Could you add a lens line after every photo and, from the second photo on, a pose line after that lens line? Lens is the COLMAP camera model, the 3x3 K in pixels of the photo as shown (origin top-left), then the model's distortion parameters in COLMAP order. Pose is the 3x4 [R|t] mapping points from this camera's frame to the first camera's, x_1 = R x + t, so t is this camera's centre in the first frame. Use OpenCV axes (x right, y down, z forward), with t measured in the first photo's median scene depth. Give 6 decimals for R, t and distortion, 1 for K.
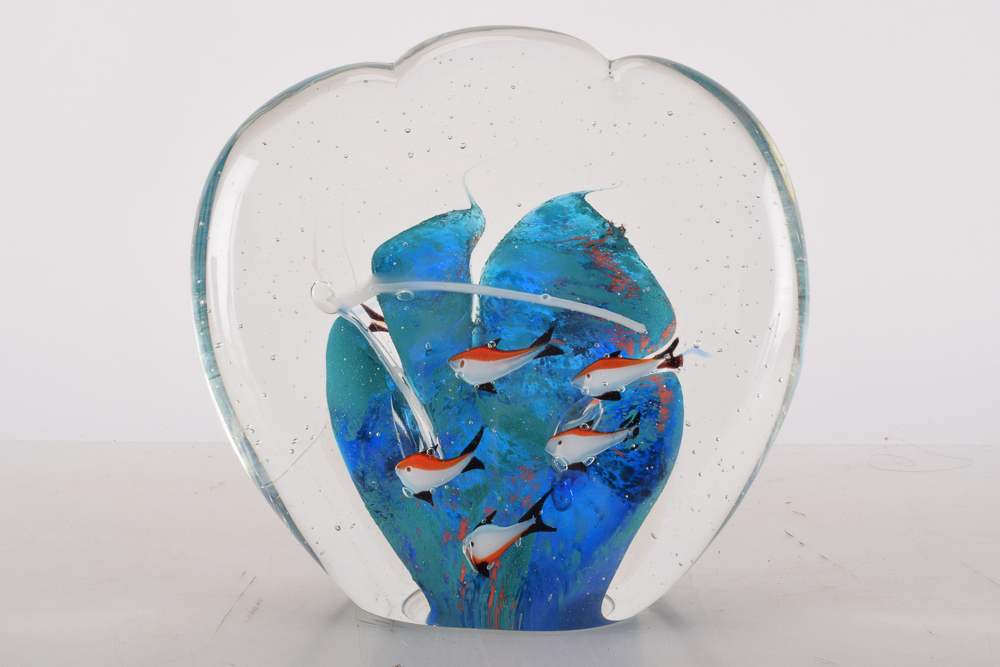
lens RADIAL K [[1477.1, 0, 496.4], [0, 1477.1, 331.9], [0, 0, 1]] dist [0.036846, 0.000000]
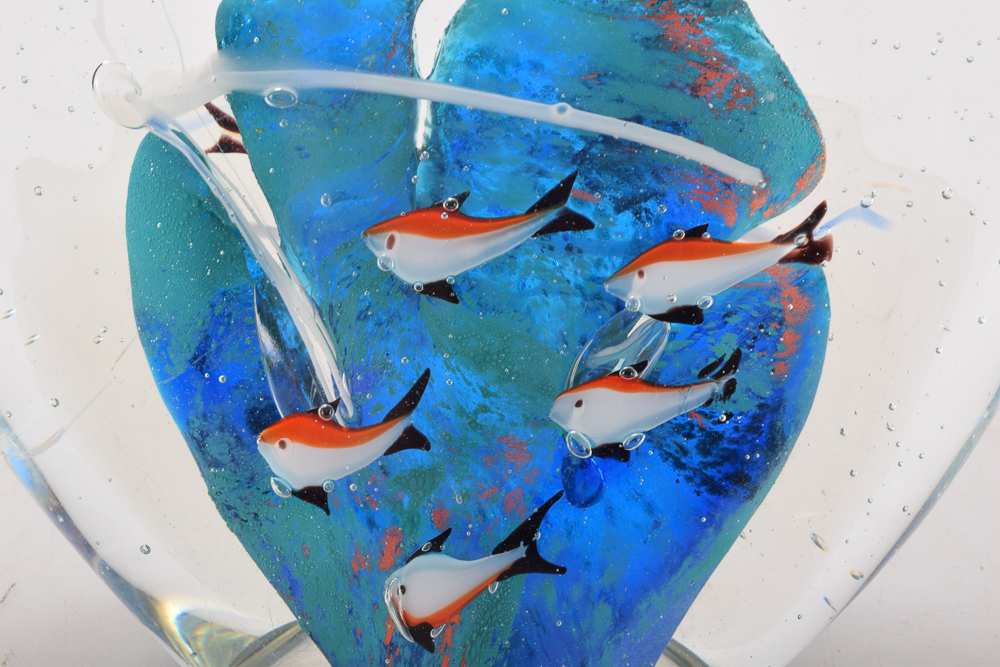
lens RADIAL K [[2125.5, 0, 503.9], [0, 2125.5, 335.6], [0, 0, 1]] dist [0.102695, 0.000000]
pose [[0.998681, 0.033977, -0.038494, 0.043797], [-0.023867, 0.971004, 0.237870, -0.119358], [0.045460, -0.236638, 0.970534, 0.287538]]
